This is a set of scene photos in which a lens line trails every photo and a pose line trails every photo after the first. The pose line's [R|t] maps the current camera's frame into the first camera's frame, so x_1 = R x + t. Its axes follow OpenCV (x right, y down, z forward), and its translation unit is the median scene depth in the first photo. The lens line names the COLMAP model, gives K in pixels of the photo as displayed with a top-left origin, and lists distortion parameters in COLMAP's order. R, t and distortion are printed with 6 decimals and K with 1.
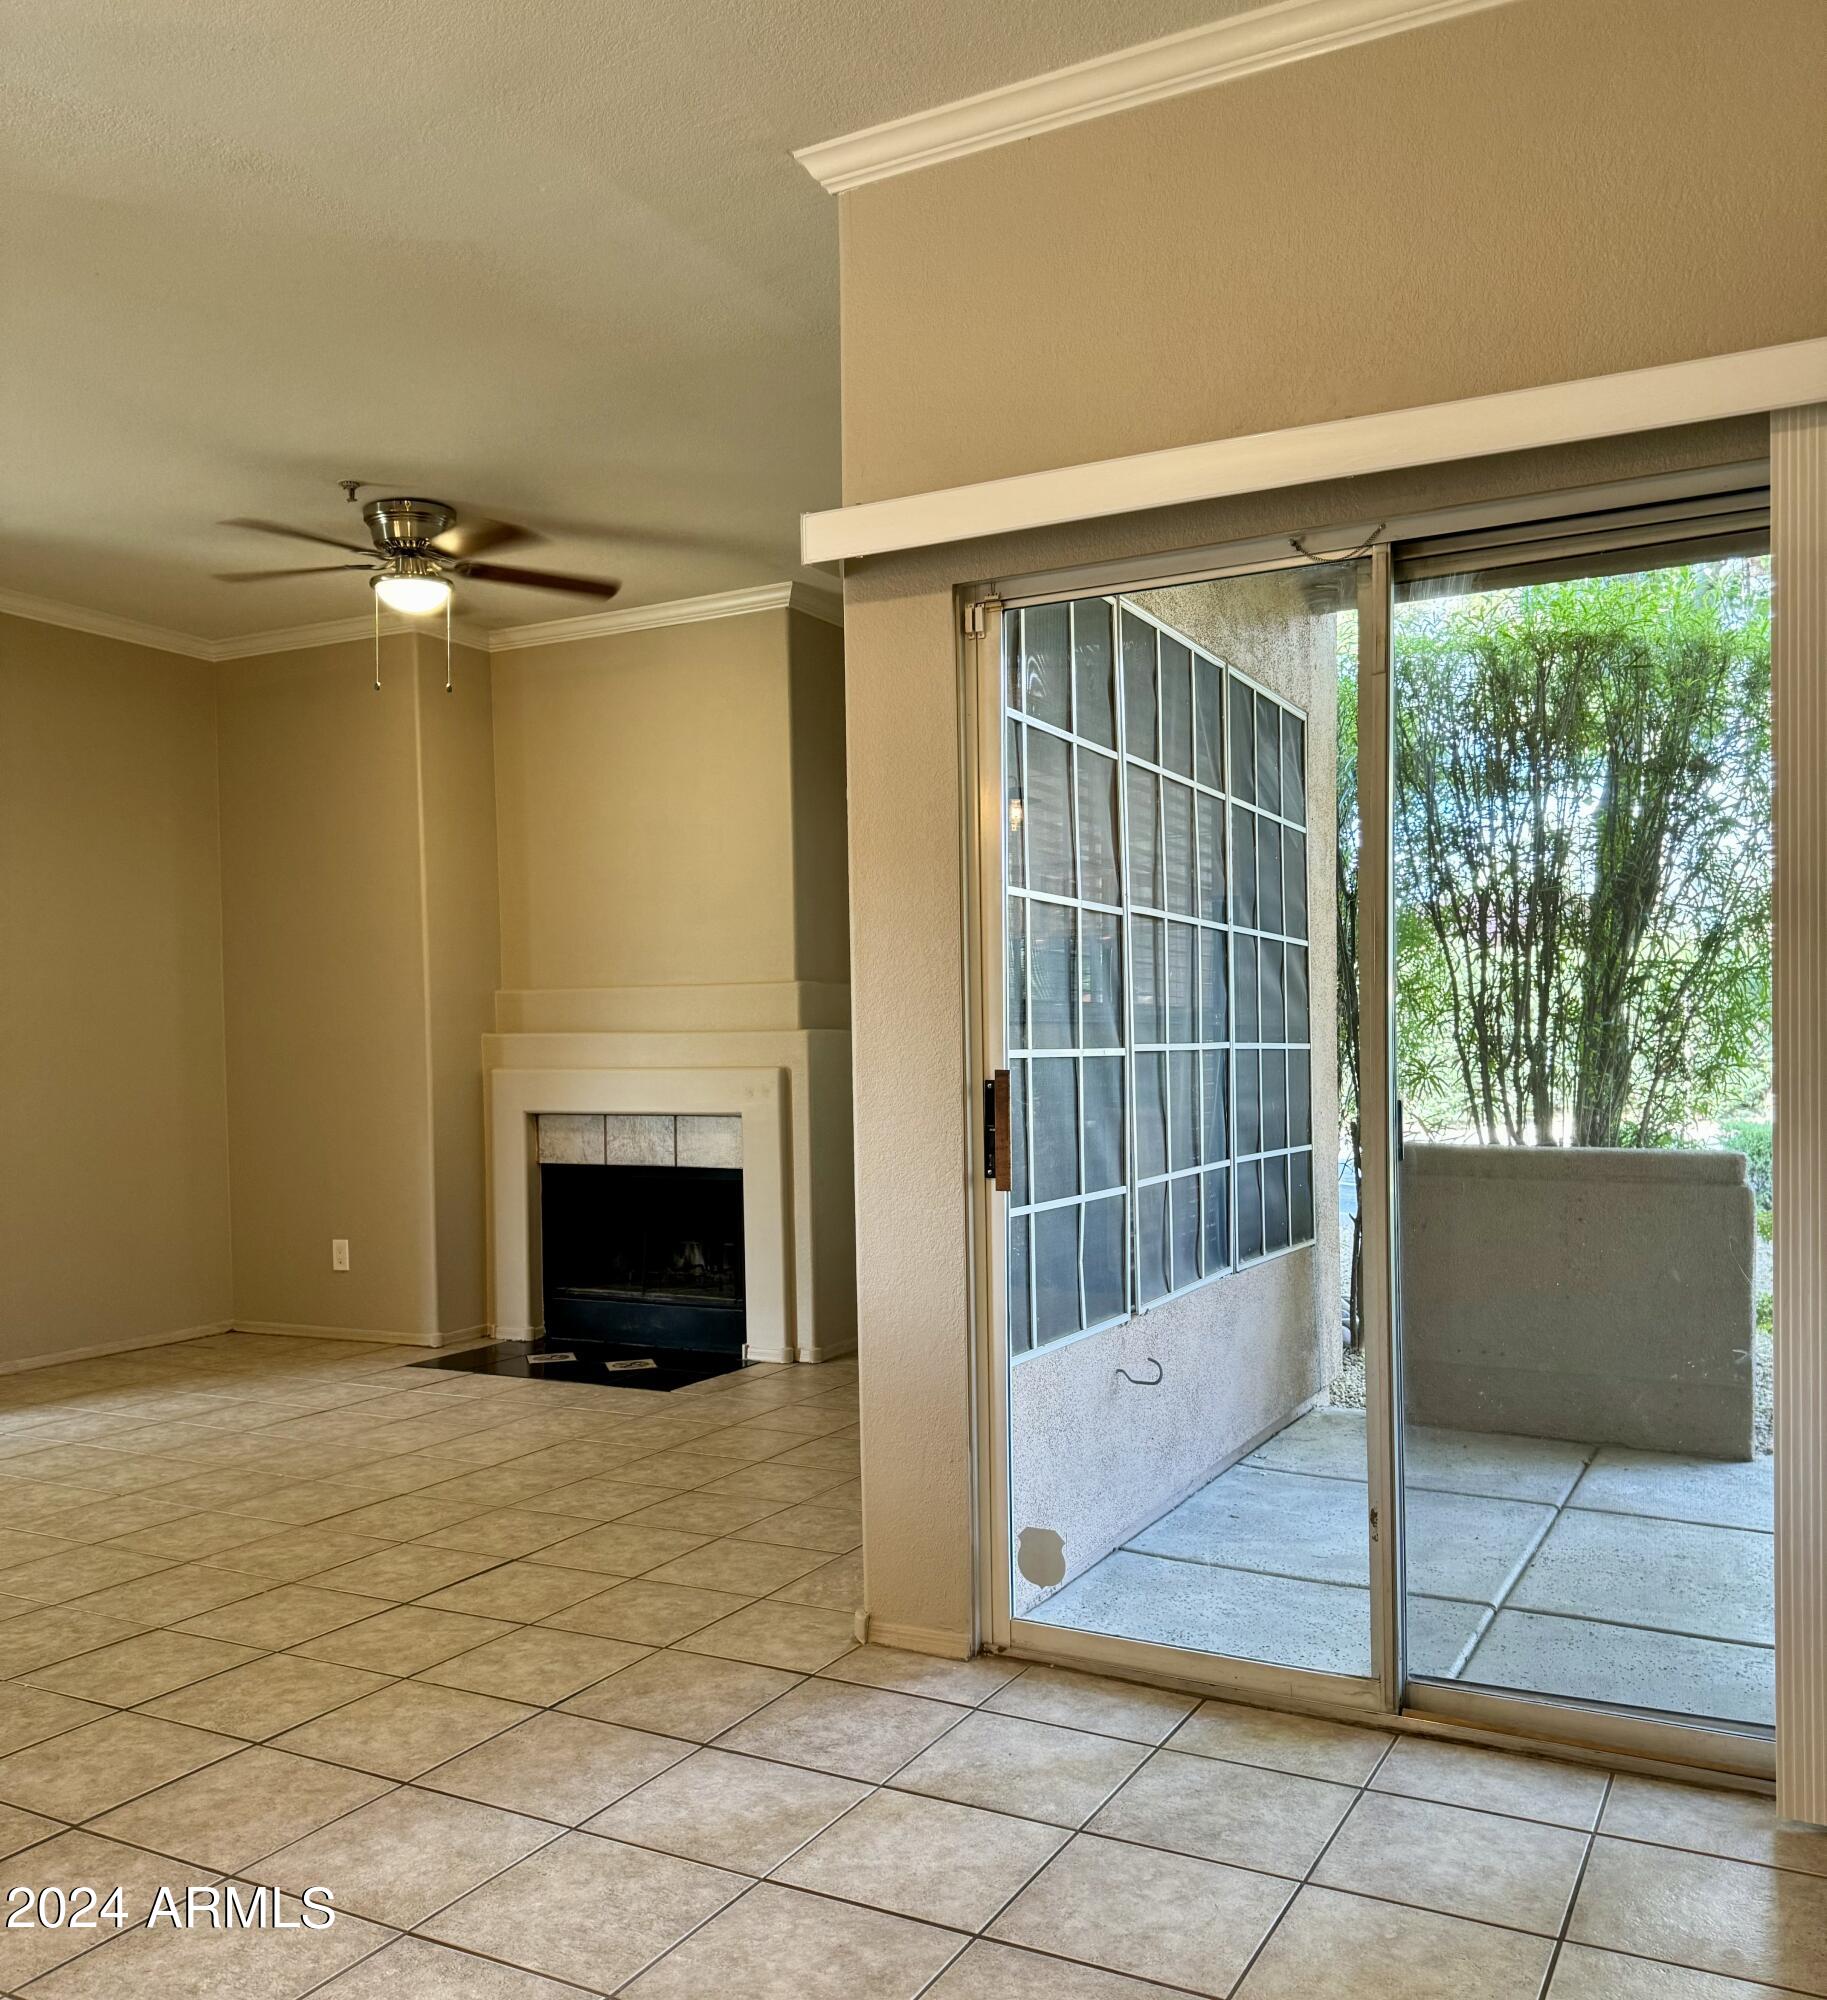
lens RADIAL K [[1711.4, 0, 918.4], [0, 1711.4, 1078.7], [0, 0, 1]] dist [0.007273, -0.004526]
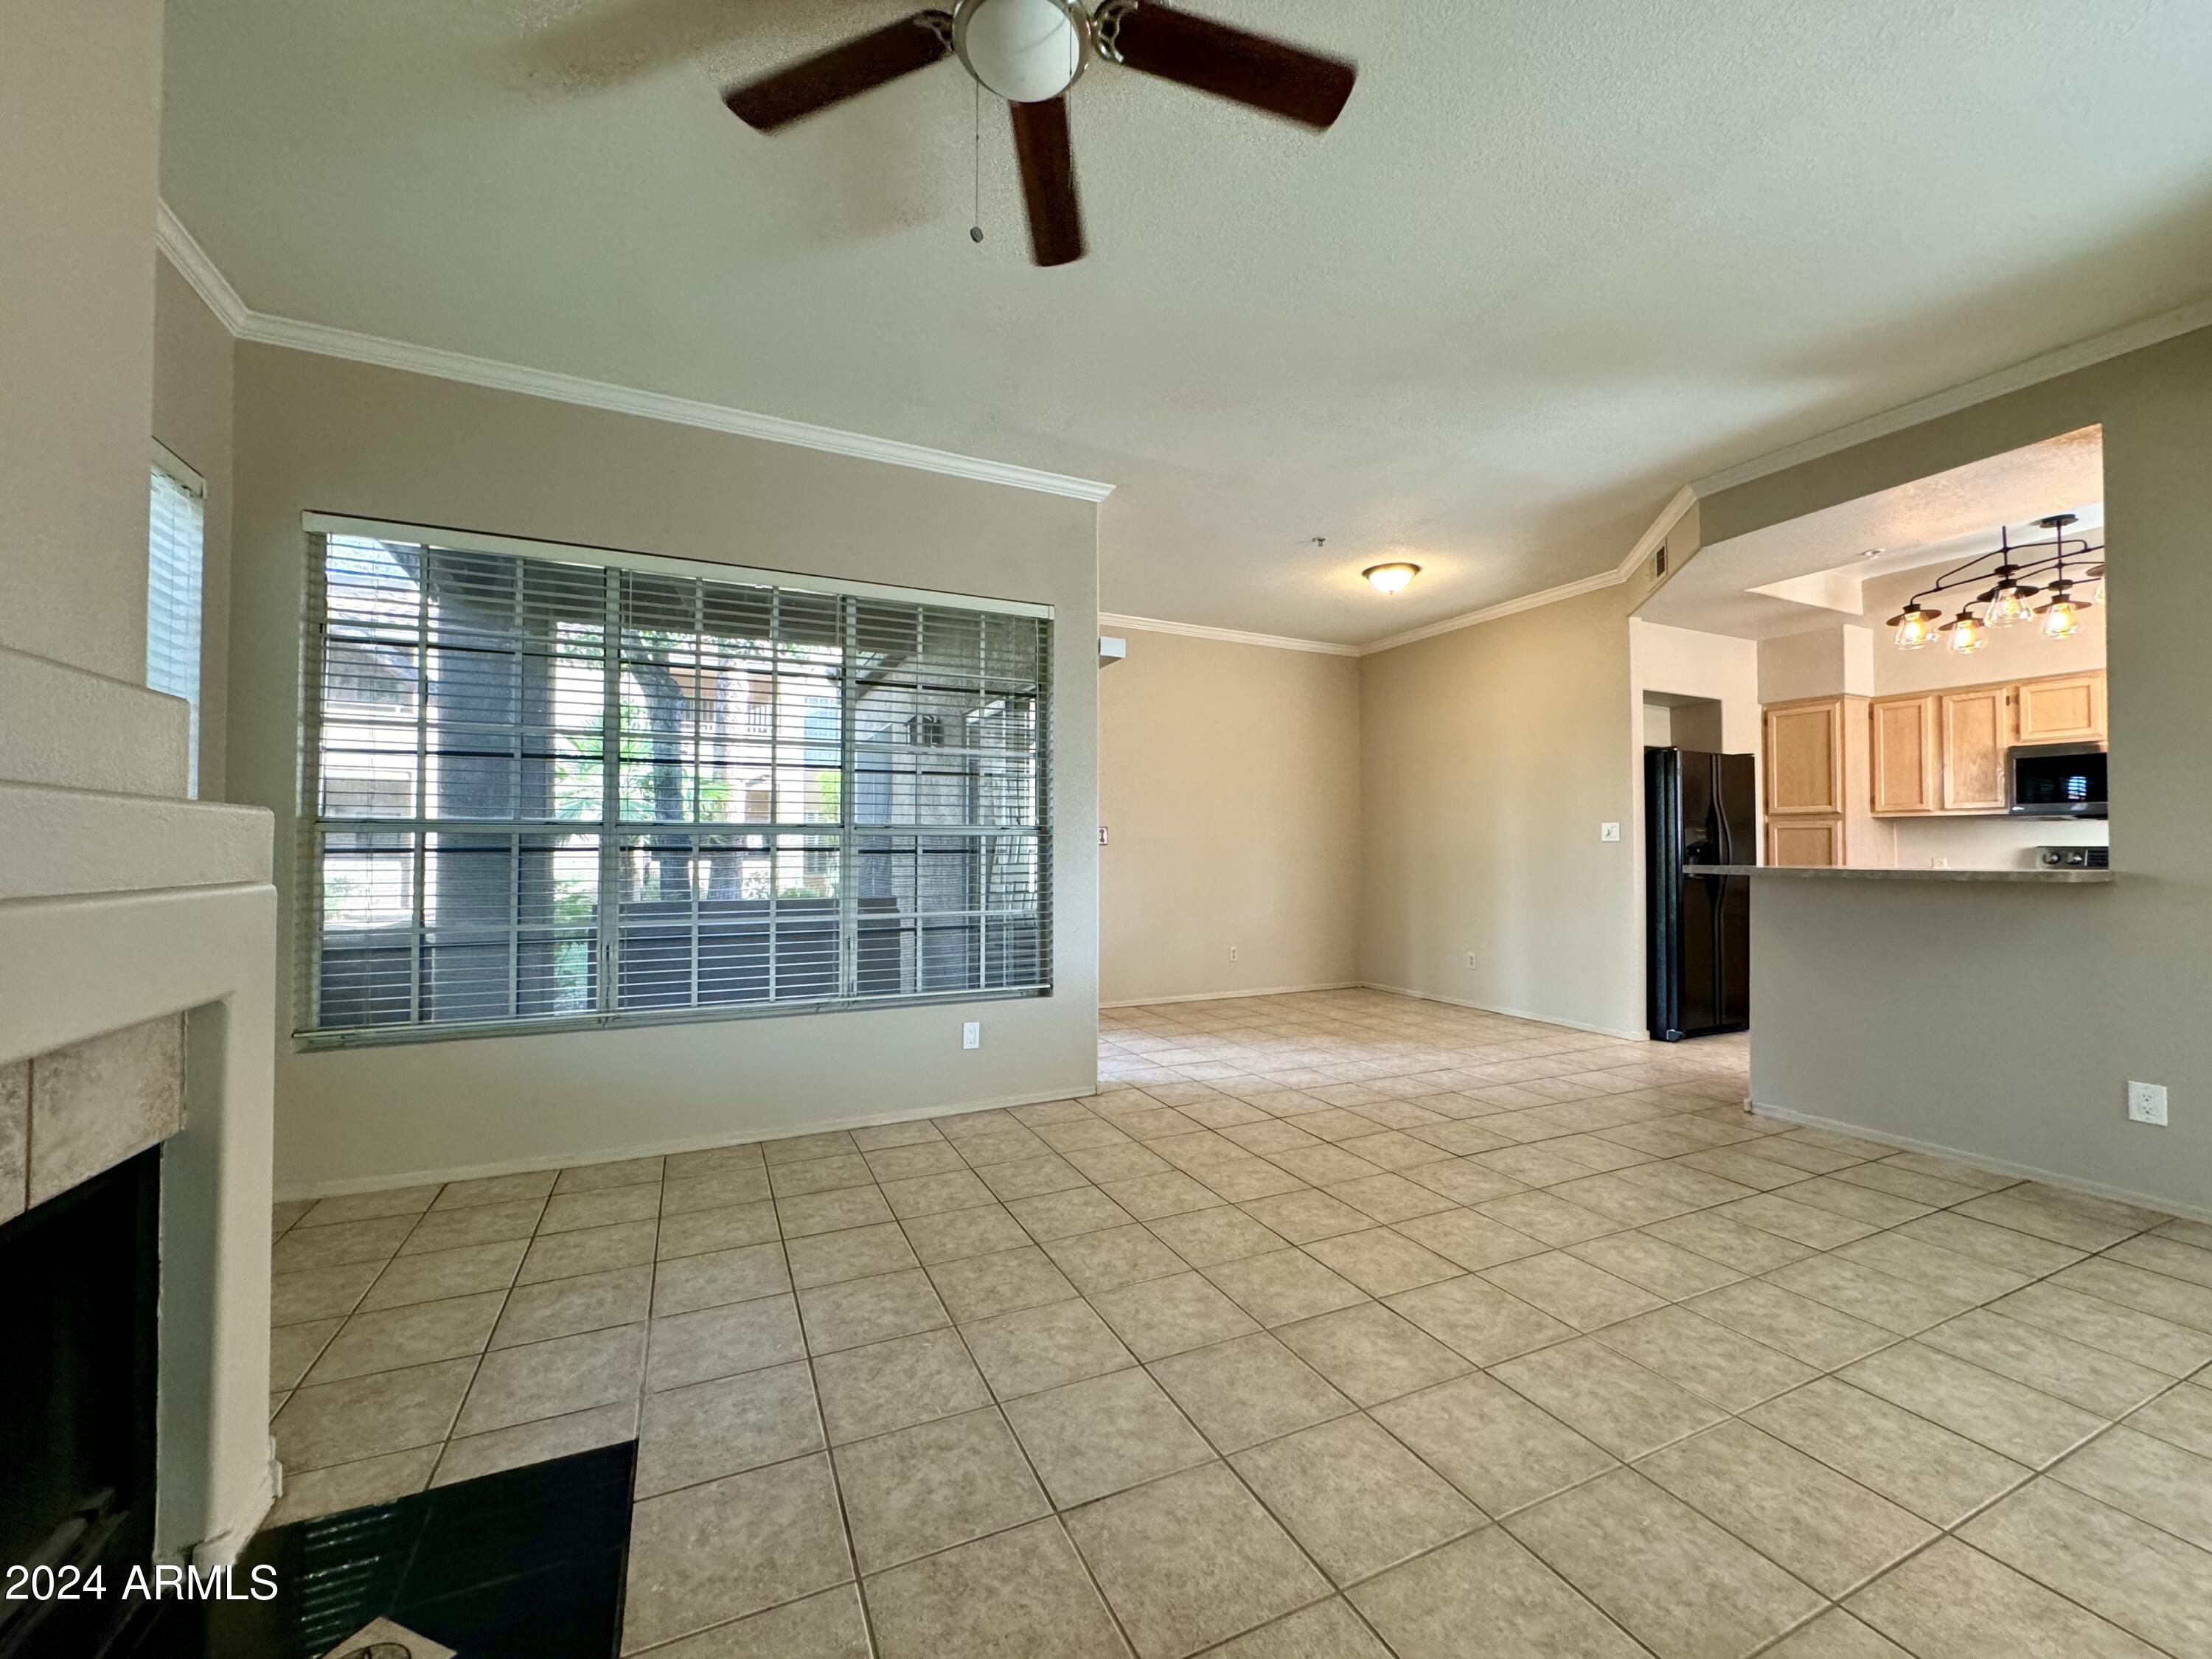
lens RADIAL K [[884.0, 0, 1106.0], [0, 884.0, 829.5], [0, 0, 1]] dist [0.000065, 0.000445]
pose [[-0.799530, 0.031555, 0.599797, -0.669024], [0.027524, 0.999495, -0.015893, -0.020445], [-0.599995, 0.003802, -0.799994, 1.664171]]
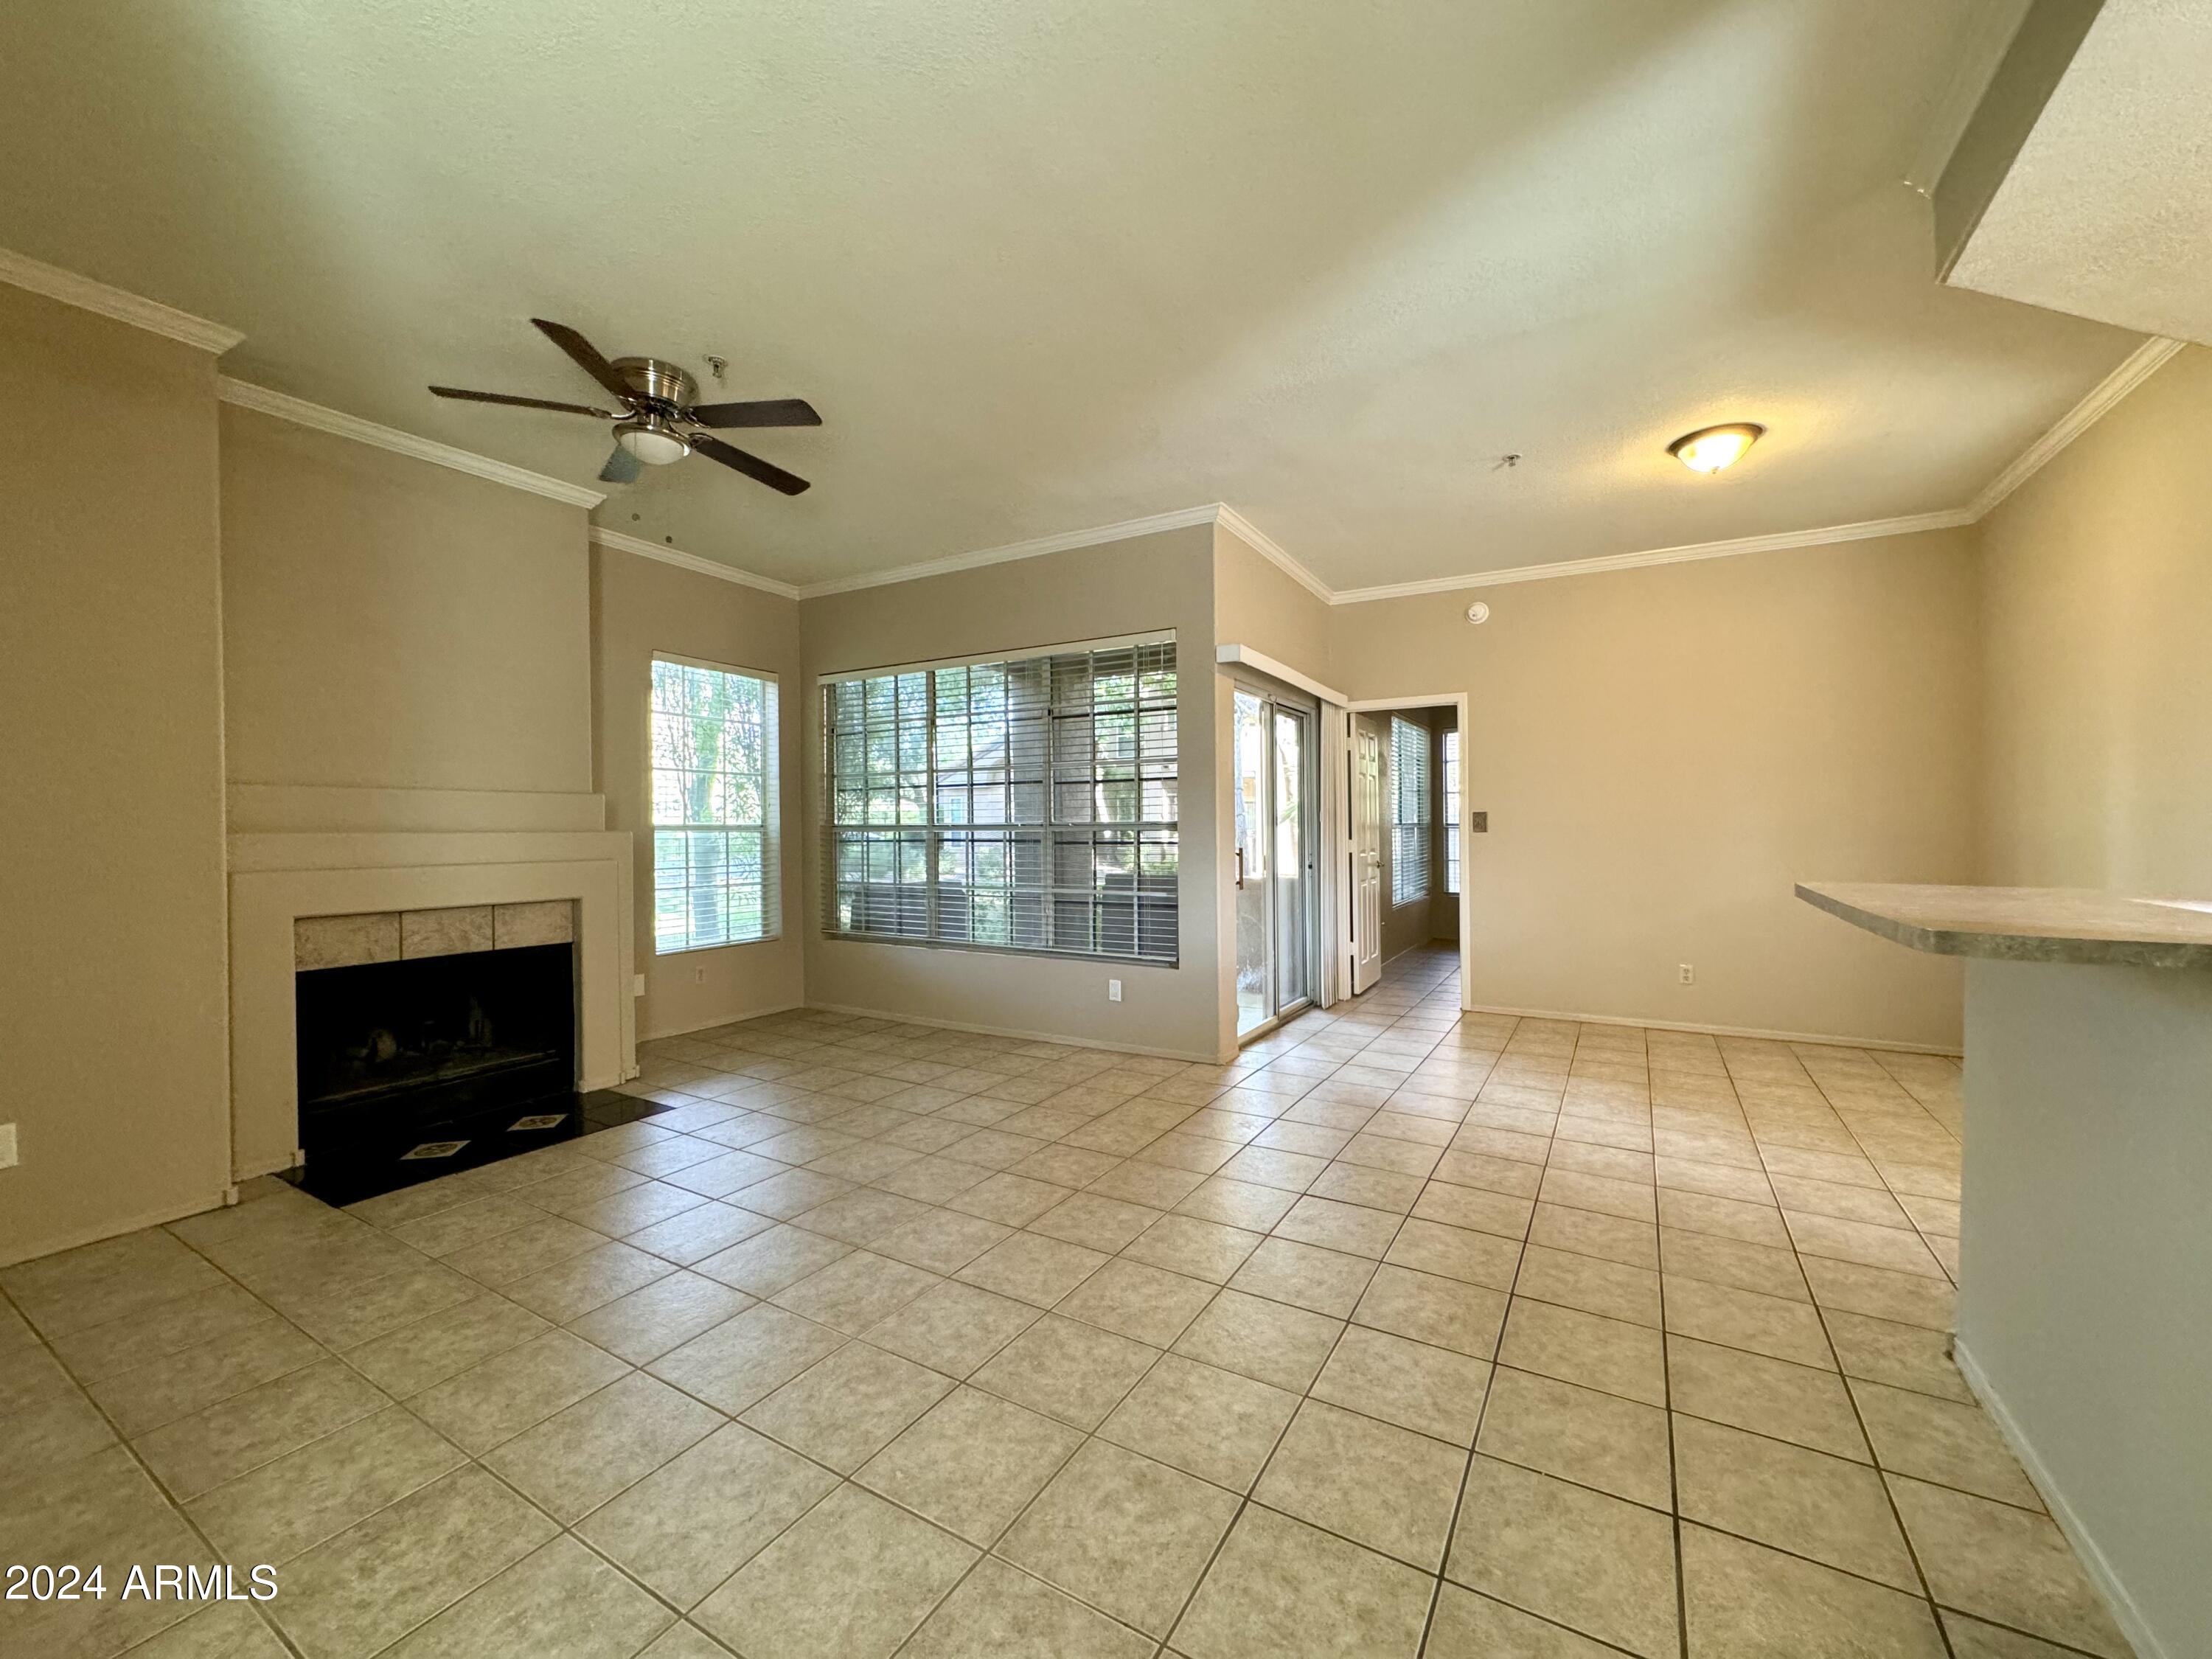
lens RADIAL K [[884.0, 0, 1106.0], [0, 884.0, 829.5], [0, 0, 1]] dist [0.000065, 0.000445]
pose [[0.048079, 0.015255, 0.998727, -1.179372], [0.026440, 0.999514, -0.016539, -0.014683], [-0.998494, 0.027201, 0.047653, 0.923378]]
